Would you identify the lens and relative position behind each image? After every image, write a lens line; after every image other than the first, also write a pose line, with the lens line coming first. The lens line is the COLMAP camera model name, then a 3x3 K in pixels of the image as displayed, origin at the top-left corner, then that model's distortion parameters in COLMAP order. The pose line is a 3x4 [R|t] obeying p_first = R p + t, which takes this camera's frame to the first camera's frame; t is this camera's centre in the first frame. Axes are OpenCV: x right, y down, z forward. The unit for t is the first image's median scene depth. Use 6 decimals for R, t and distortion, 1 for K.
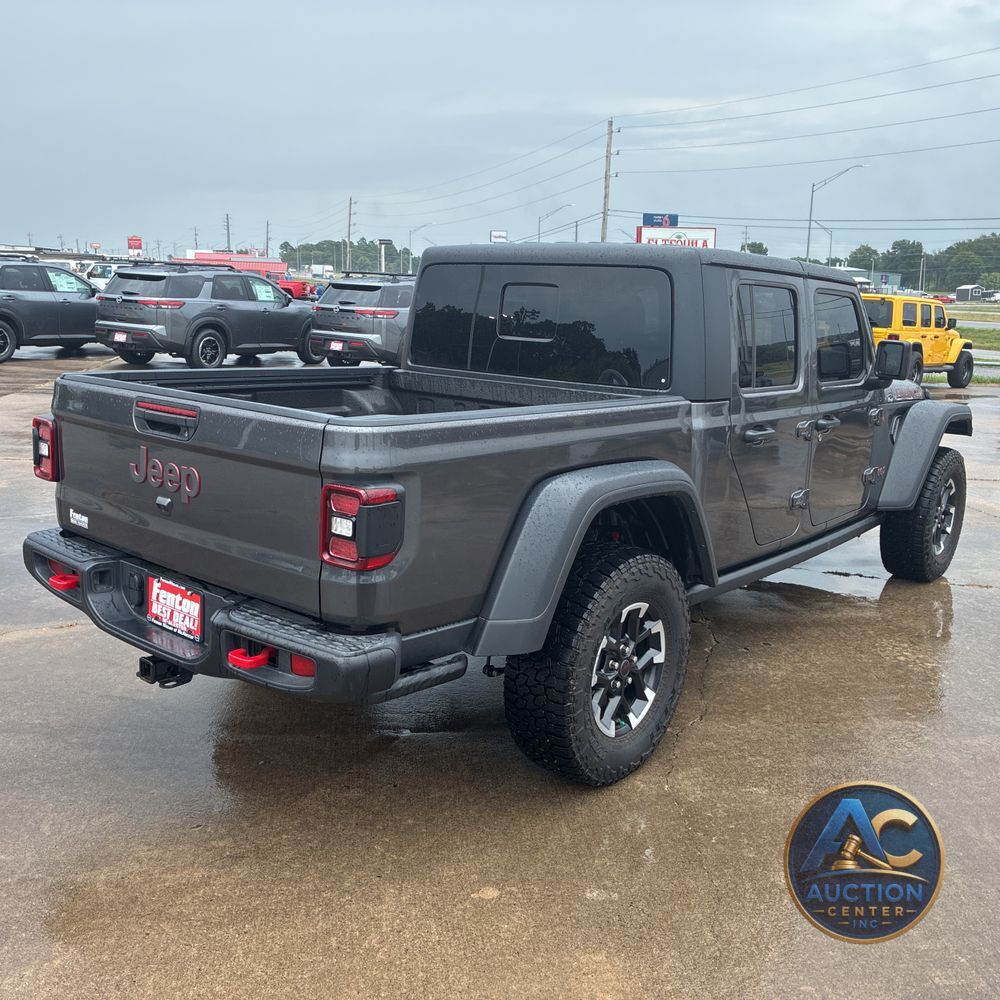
lens RADIAL K [[1020.3, 0, 502.6], [0, 1020.3, 501.3], [0, 0, 1]] dist [0.020961, -0.009451]
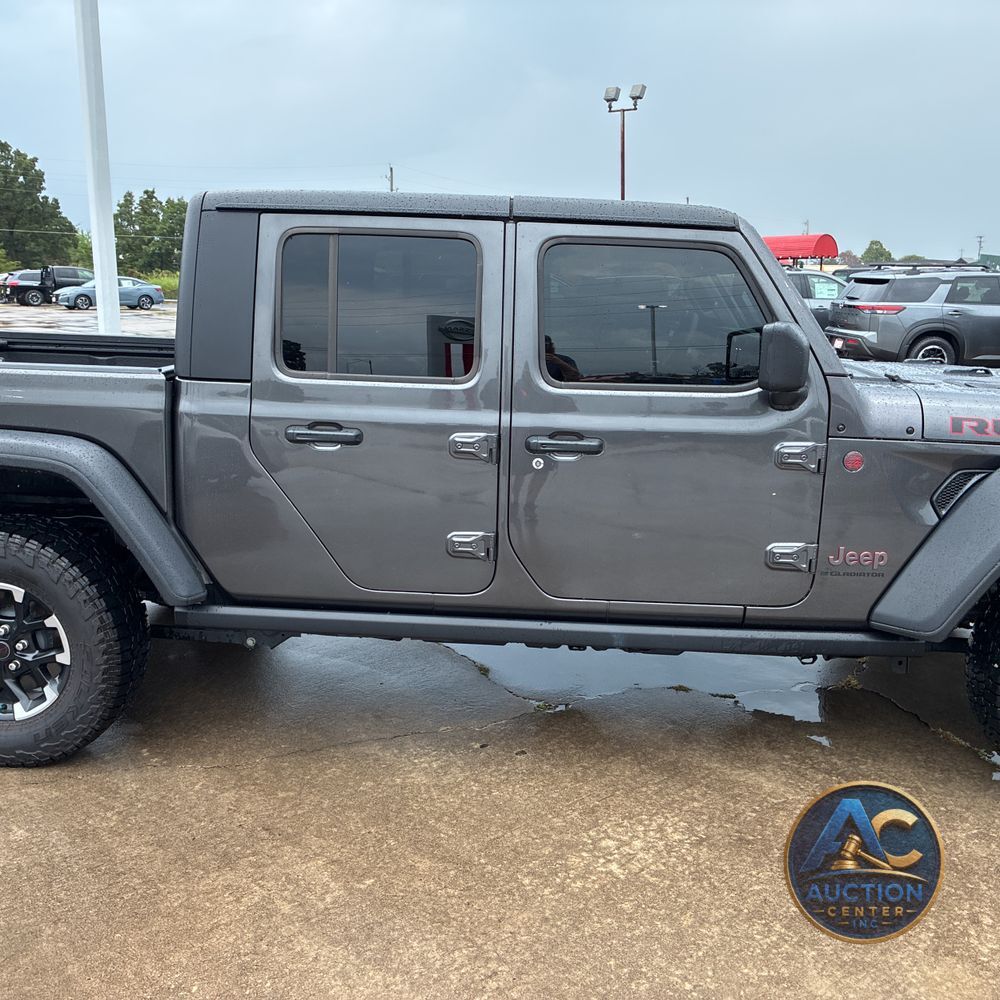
lens RADIAL K [[1025.5, 0, 492.3], [0, 1025.5, 514.8], [0, 0, 1]] dist [0.019054, 0.003888]
pose [[0.586910, 0.155232, -0.794631, 0.970943], [-0.159154, 0.984419, 0.074757, -0.087562], [0.793855, 0.082593, 0.602472, 0.679807]]
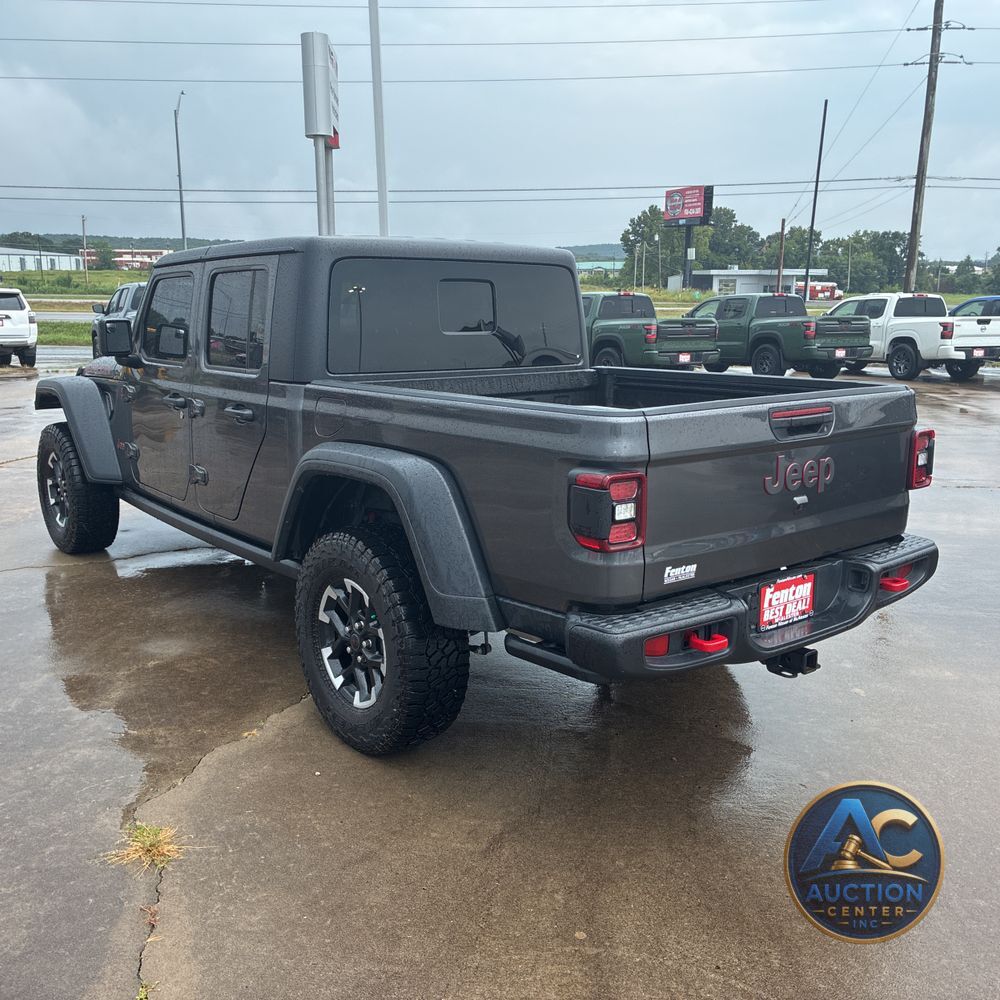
lens RADIAL K [[1016.4, 0, 494.2], [0, 1016.4, 504.9], [0, 0, 1]] dist [0.033506, -0.023148]
pose [[0.190838, -0.232786, 0.953620, -1.063159], [0.197341, 0.960739, 0.195032, -0.199941], [-0.961581, 0.150969, 0.229284, 0.812706]]
